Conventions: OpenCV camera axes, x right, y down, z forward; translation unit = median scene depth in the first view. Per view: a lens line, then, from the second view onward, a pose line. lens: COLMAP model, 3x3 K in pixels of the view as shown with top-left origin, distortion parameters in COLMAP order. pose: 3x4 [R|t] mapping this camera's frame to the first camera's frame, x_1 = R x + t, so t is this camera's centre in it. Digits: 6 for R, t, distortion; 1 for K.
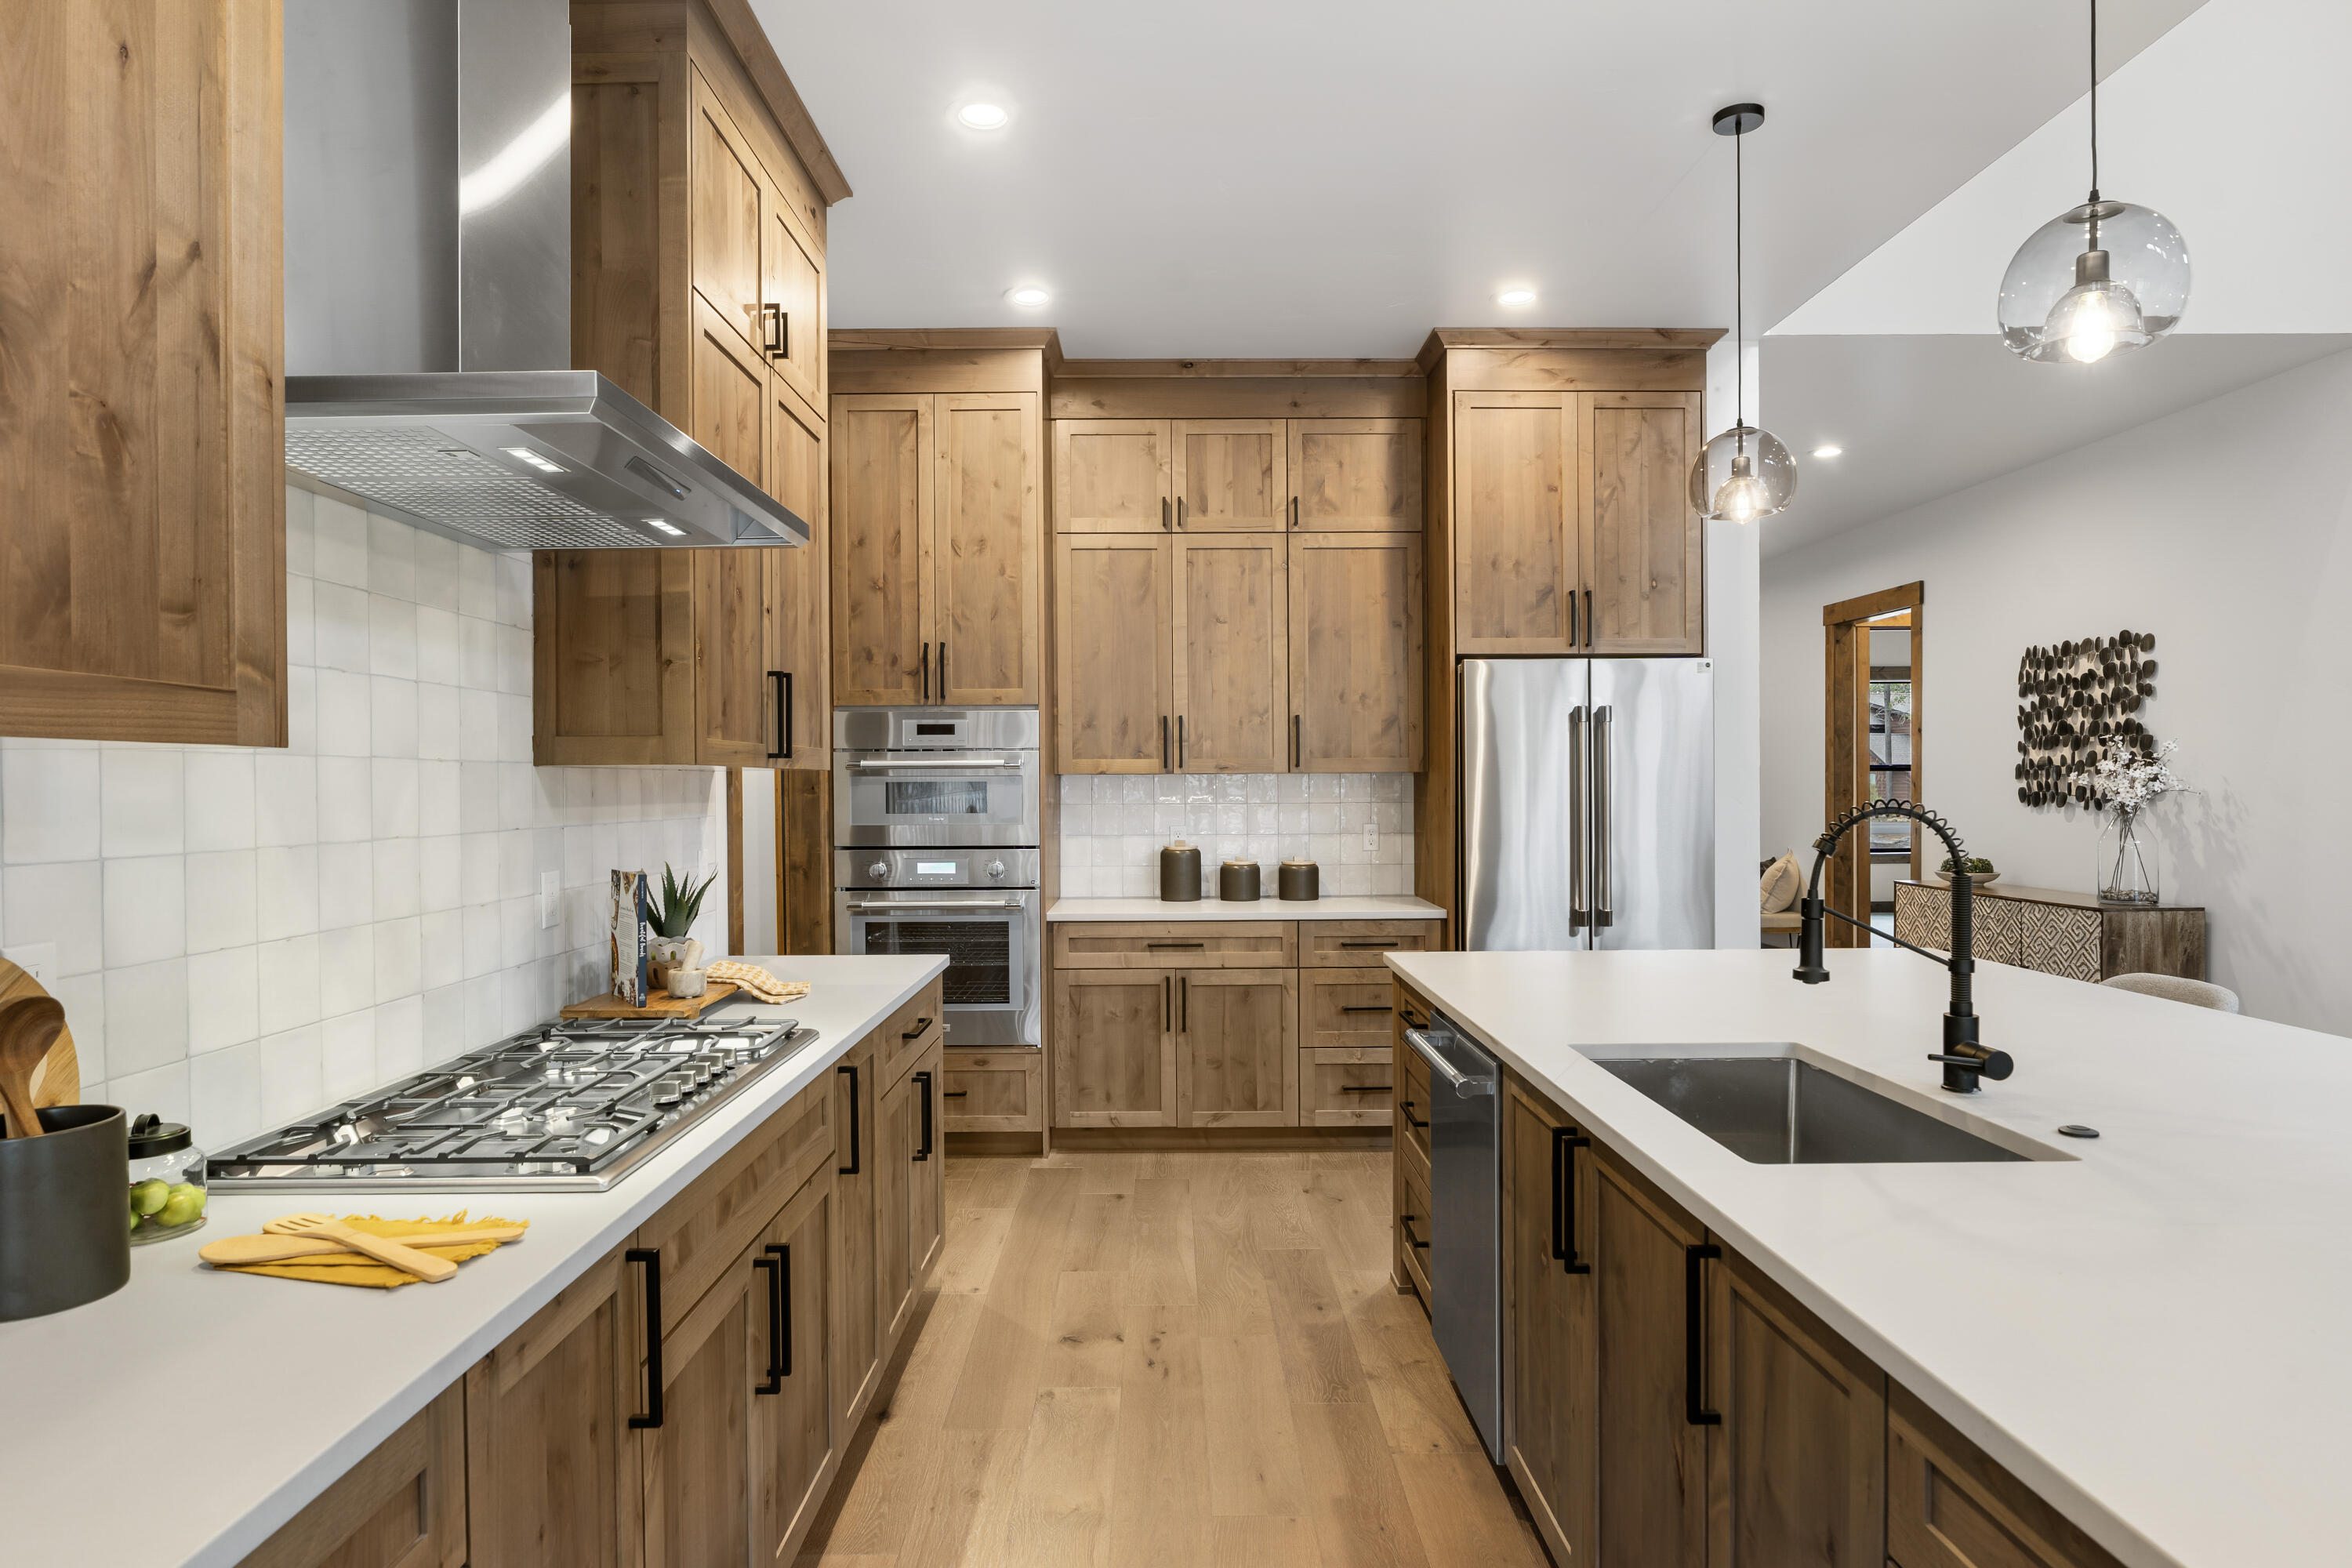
lens RADIAL K [[1311.5, 0, 1183.8], [0, 1311.5, 787.2], [0, 0, 1]] dist [-0.002299, 0.000030]
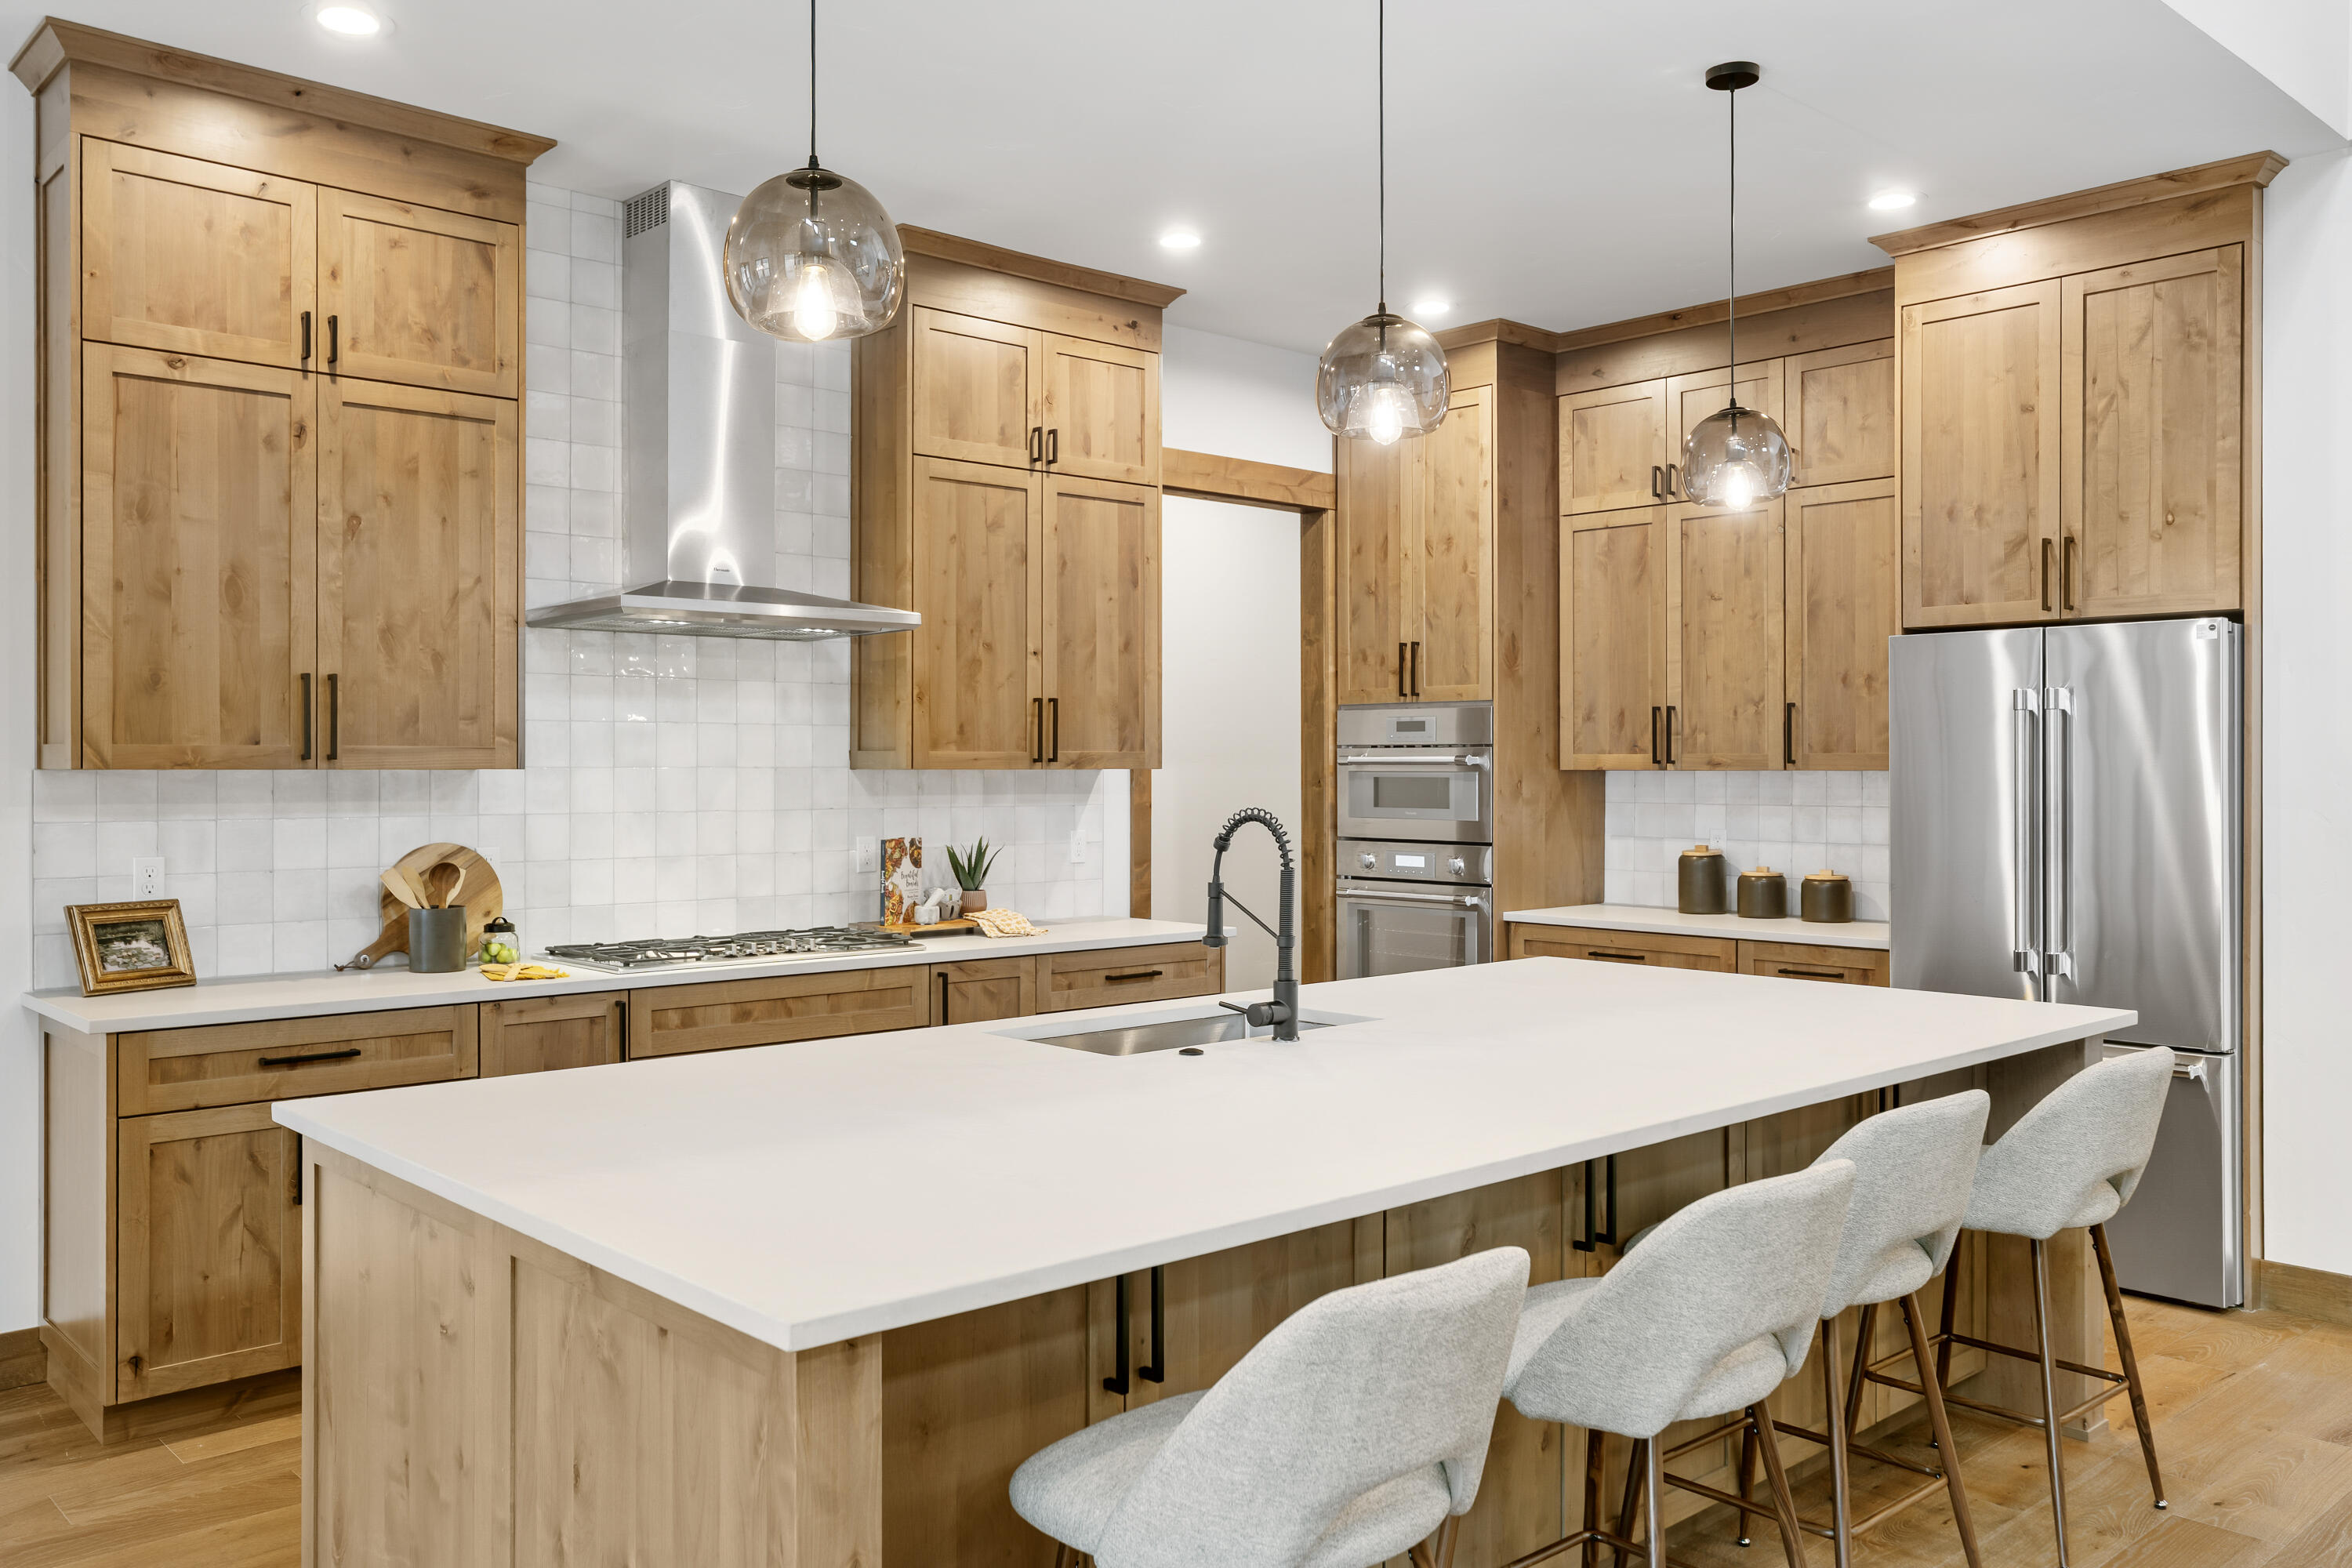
lens RADIAL K [[1853.9, 0, 1168.7], [0, 1853.9, 775.0], [0, 0, 1]] dist [-0.042692, 0.069818]
pose [[0.661370, 0.009986, -0.749993, 0.766503], [-0.006470, 0.999950, 0.007609, -0.015388], [0.750032, -0.000180, 0.661402, -0.104728]]
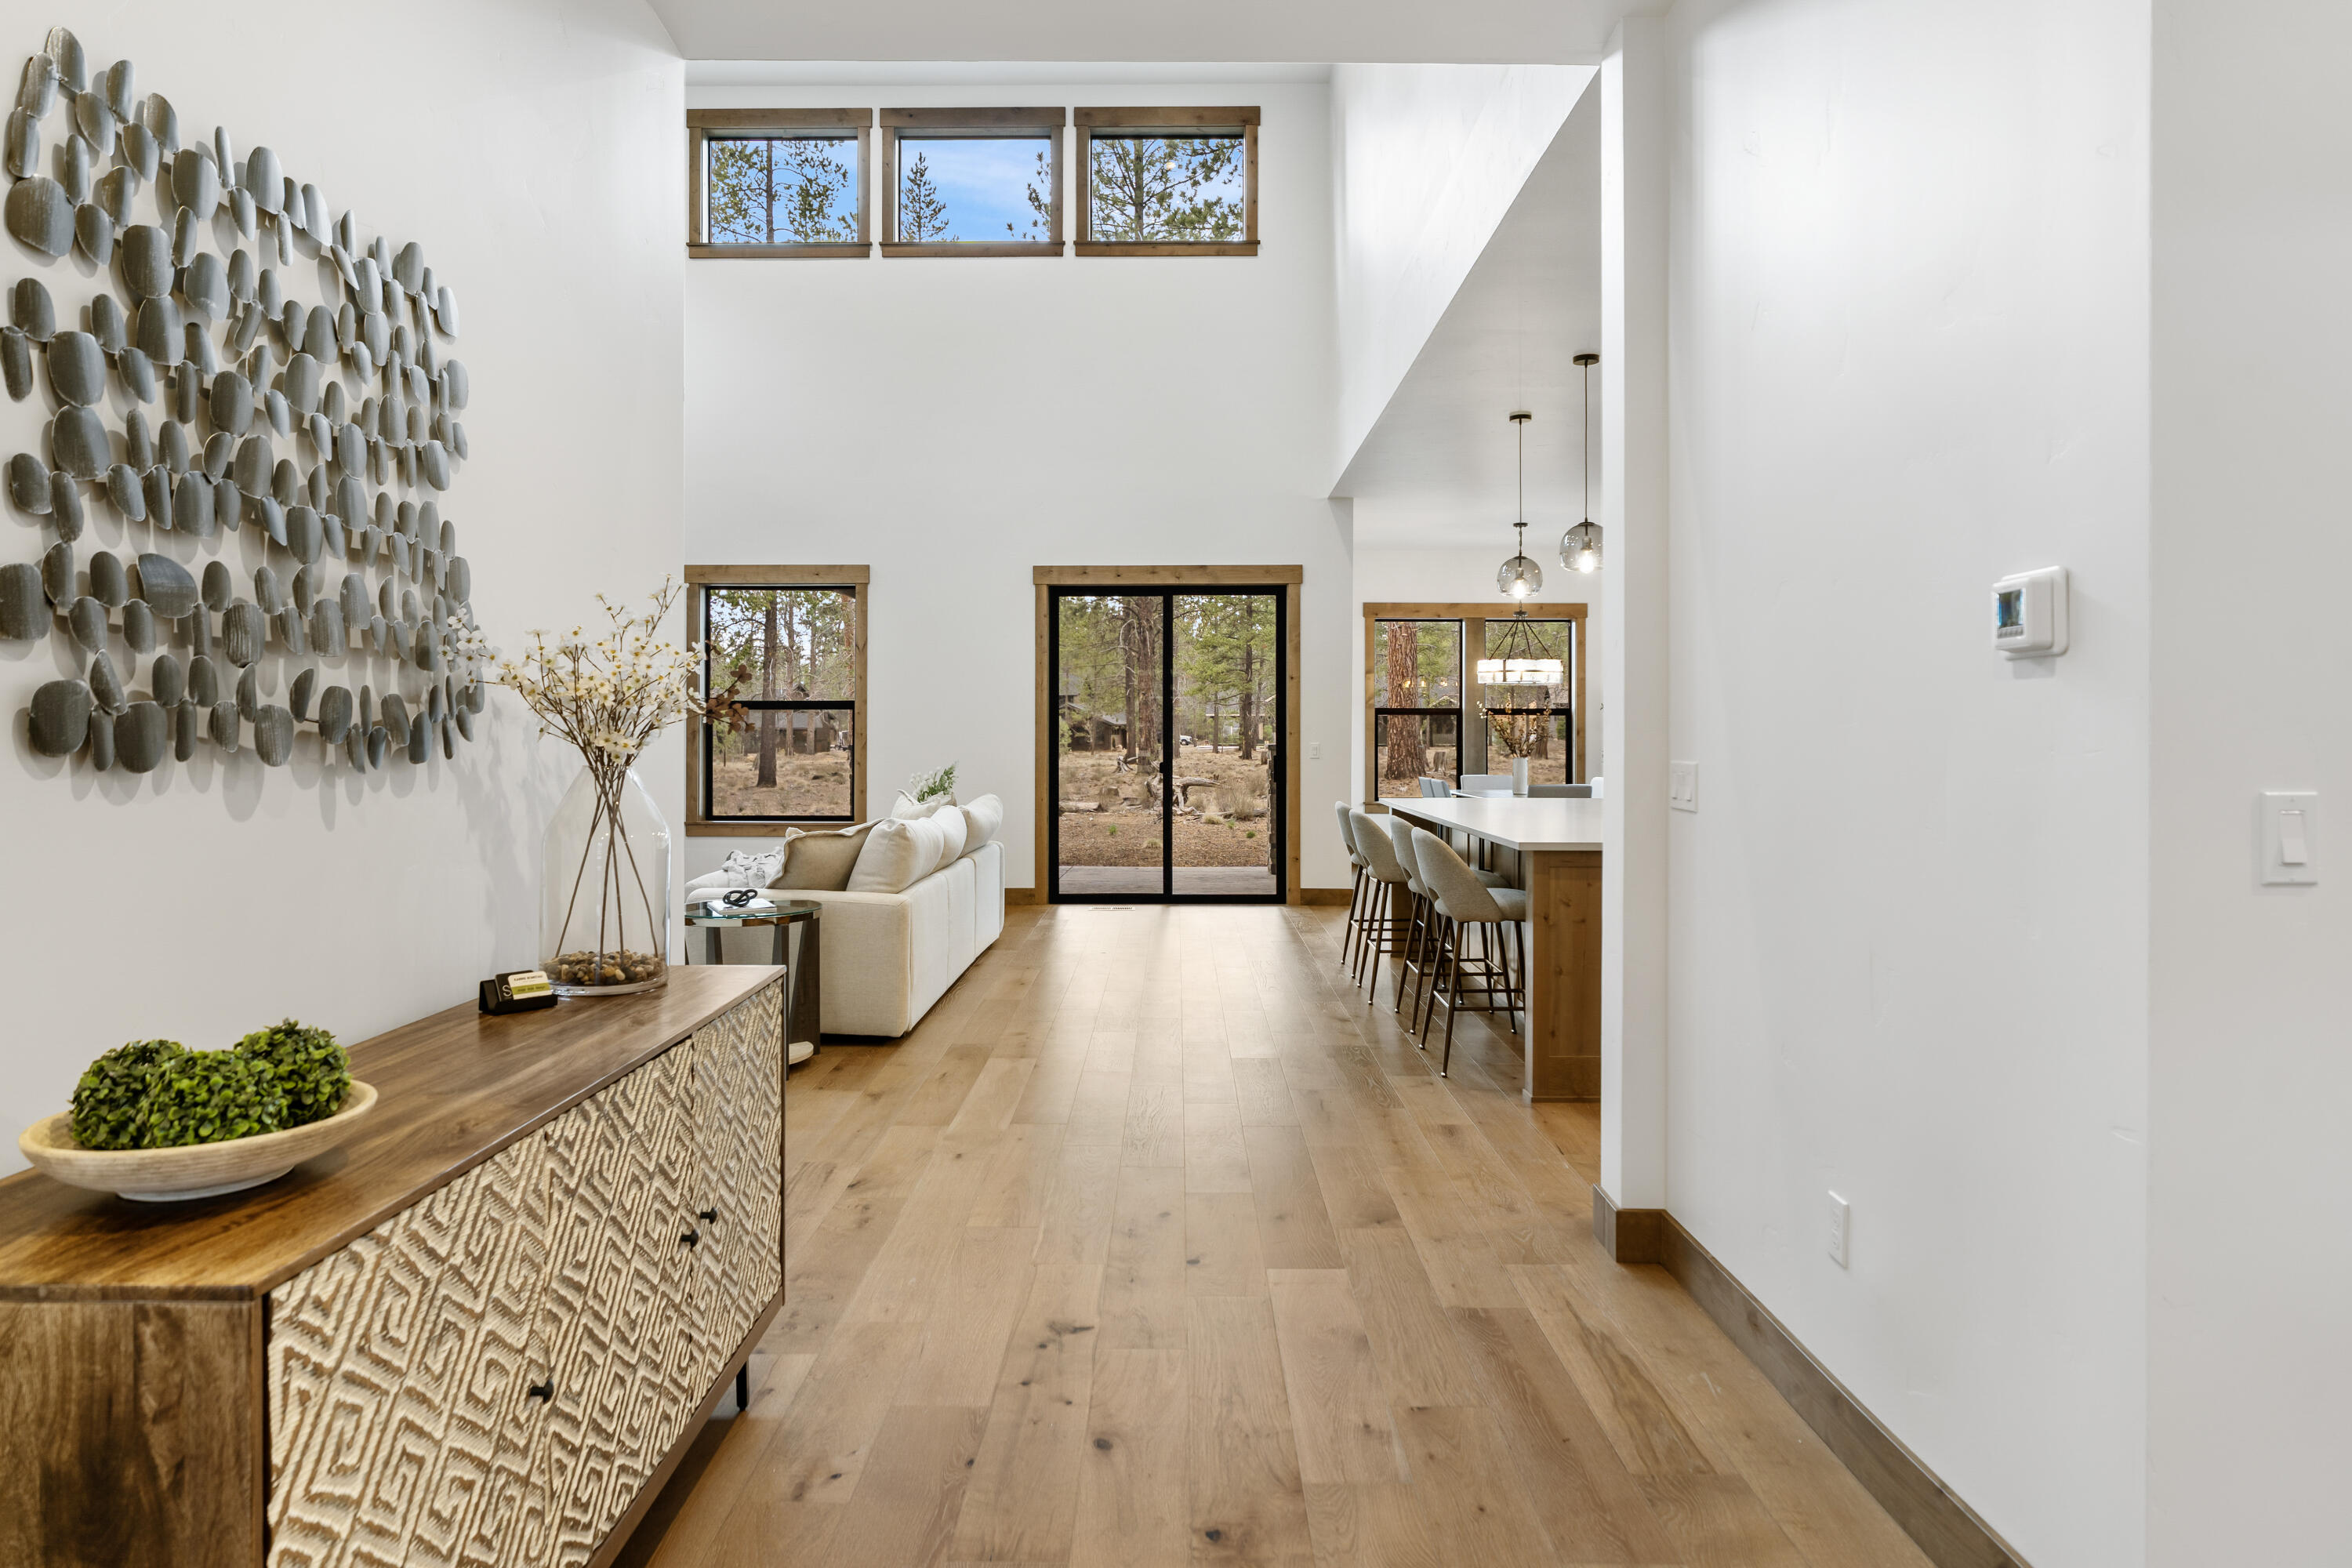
lens RADIAL K [[1357.9, 0, 1169.9], [0, 1357.9, 734.8], [0, 0, 1]] dist [-0.002362, 0.000109]
pose [[-0.999619, 0.006411, 0.026837, 0.654552], [0.006492, 0.999975, 0.002935, 0.013278], [-0.026817, 0.003108, -0.999636, 1.739696]]
